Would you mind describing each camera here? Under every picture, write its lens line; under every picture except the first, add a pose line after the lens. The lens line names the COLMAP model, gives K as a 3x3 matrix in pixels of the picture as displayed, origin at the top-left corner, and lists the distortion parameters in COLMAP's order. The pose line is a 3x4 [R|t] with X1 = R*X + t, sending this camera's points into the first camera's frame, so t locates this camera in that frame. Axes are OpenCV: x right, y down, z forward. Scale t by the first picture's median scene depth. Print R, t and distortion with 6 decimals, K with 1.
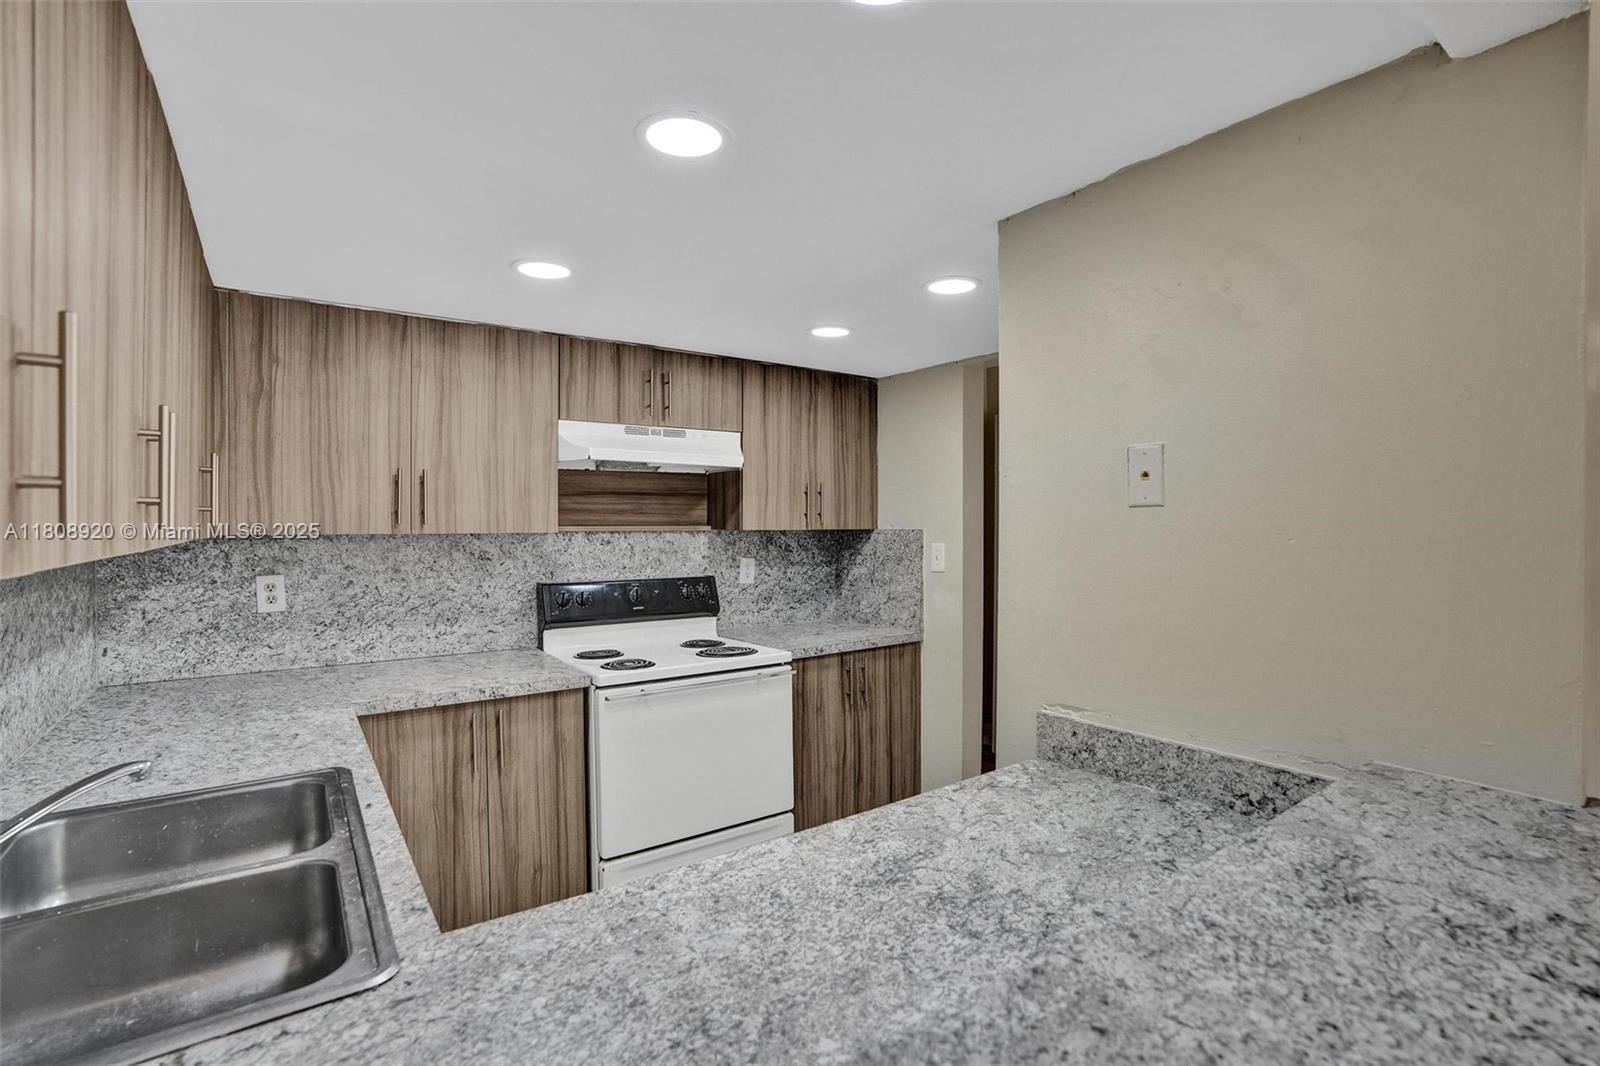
lens RADIAL K [[743.2, 0, 805.7], [0, 743.2, 529.2], [0, 0, 1]] dist [-0.069421, 0.027011]
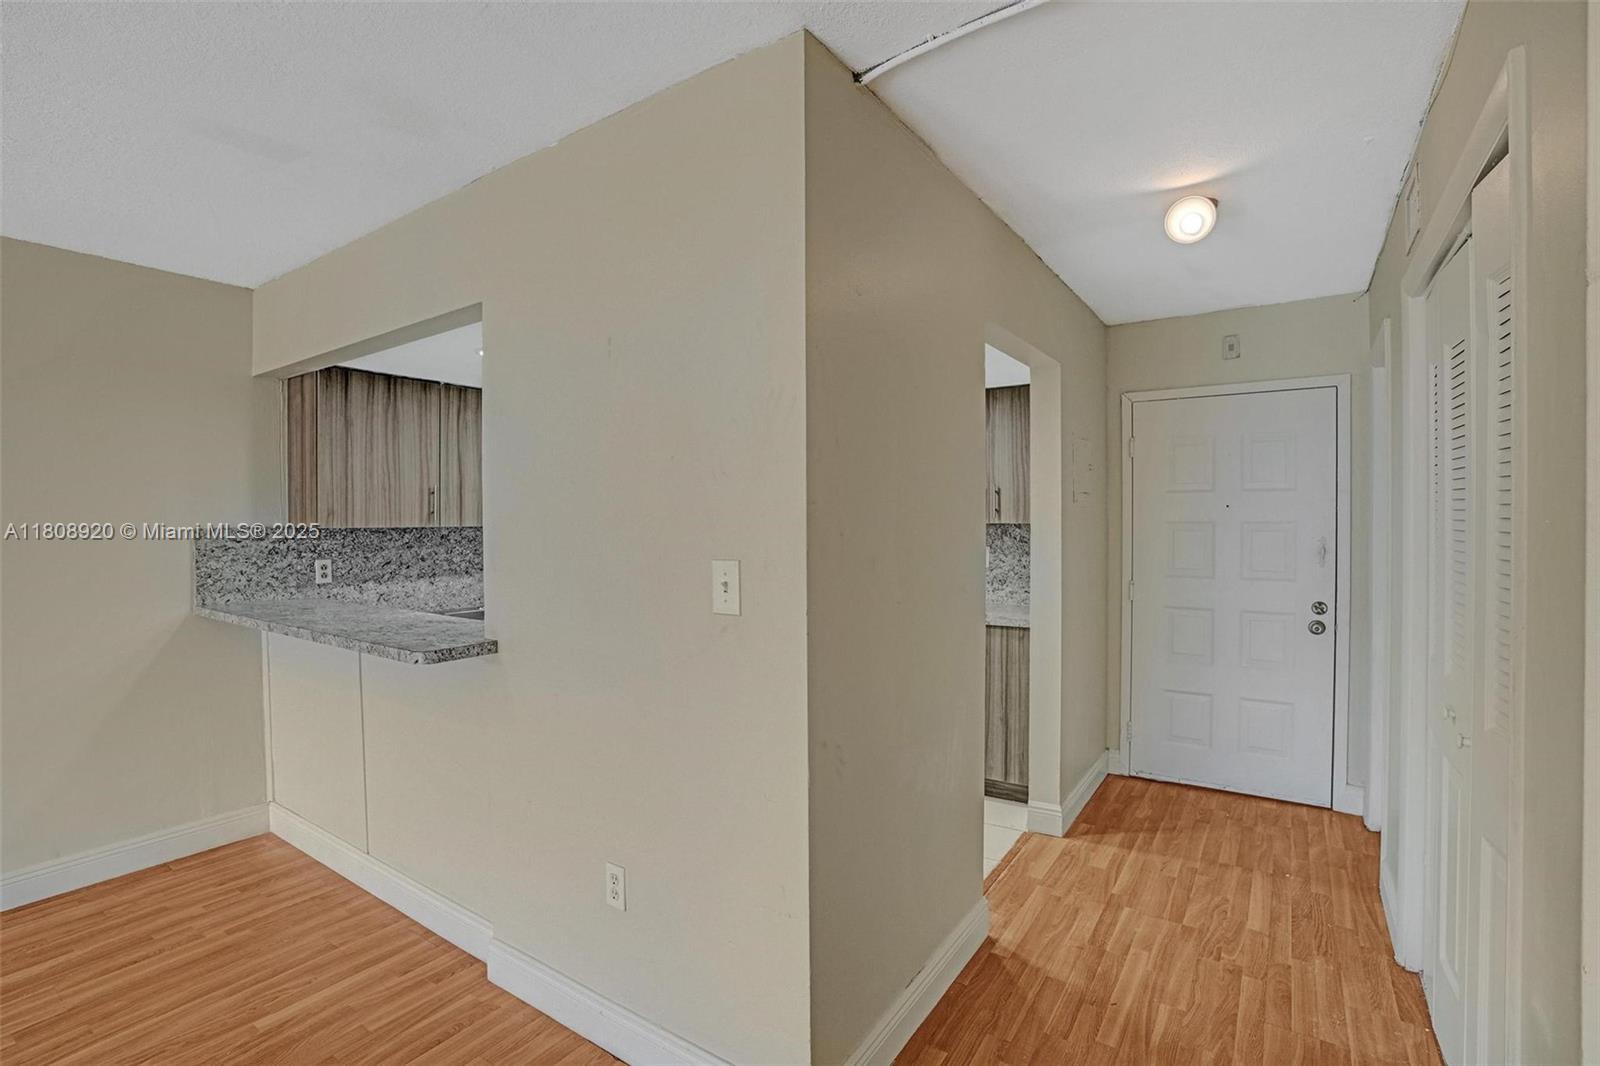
lens RADIAL K [[743.2, 0, 792.6], [0, 743.2, 517.4], [0, 0, 1]] dist [-0.069421, 0.027011]
pose [[0.328639, -0.002807, -0.944451, 1.258960], [-0.006108, 0.999968, -0.005098, -0.000720], [0.944436, 0.007444, 0.328612, 0.385301]]
